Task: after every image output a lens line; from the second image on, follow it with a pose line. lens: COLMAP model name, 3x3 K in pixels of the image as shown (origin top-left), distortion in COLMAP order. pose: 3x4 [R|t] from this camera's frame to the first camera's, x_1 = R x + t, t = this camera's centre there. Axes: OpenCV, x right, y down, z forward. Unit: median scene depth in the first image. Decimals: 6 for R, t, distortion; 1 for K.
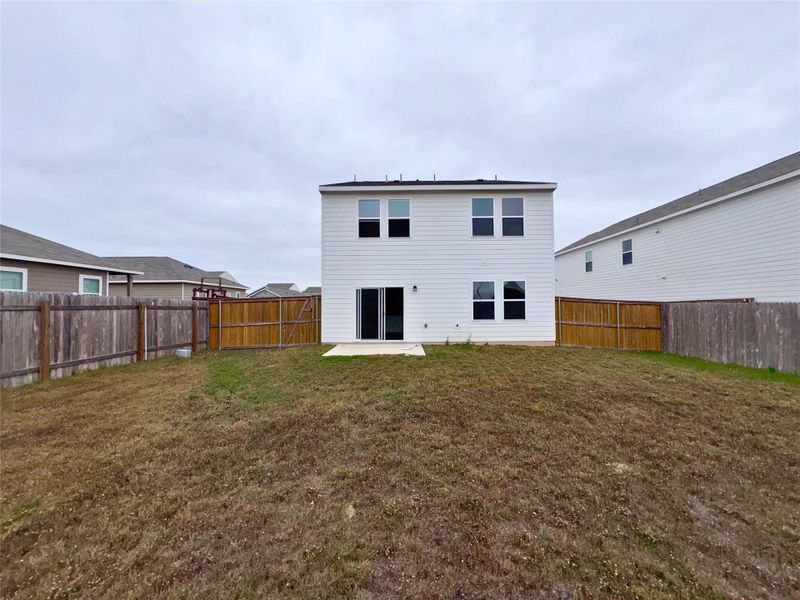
lens RADIAL K [[318.3, 0, 401.0], [0, 318.3, 302.5], [0, 0, 1]] dist [-0.002488, 0.000938]
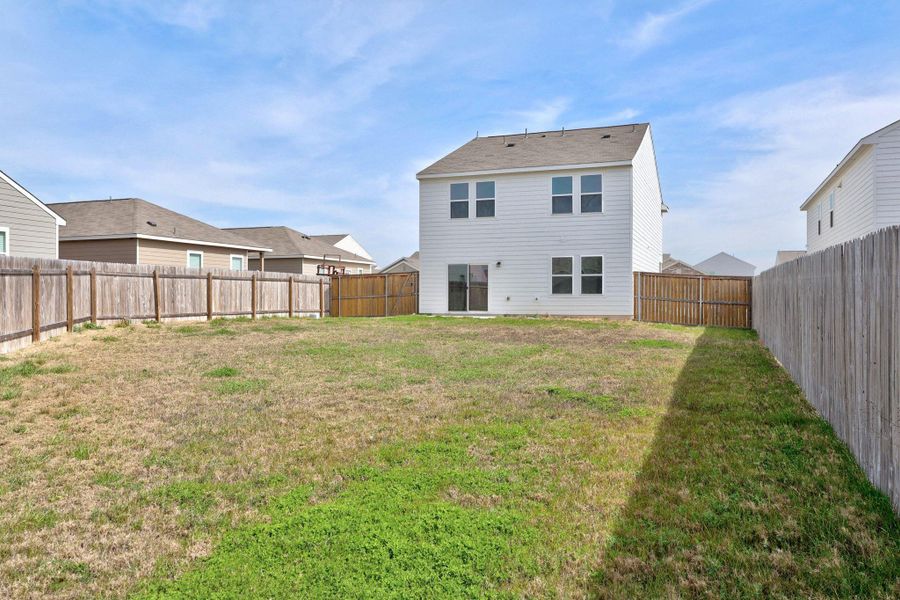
lens RADIAL K [[696.1, 0, 450.0], [0, 696.1, 298.2], [0, 0, 1]] dist [0.013791, 0.000854]
pose [[0.935328, 0.008555, -0.353678, 0.722197], [-0.001993, 0.999819, 0.018913, 0.025750], [0.353776, -0.016985, 0.935176, -1.260608]]
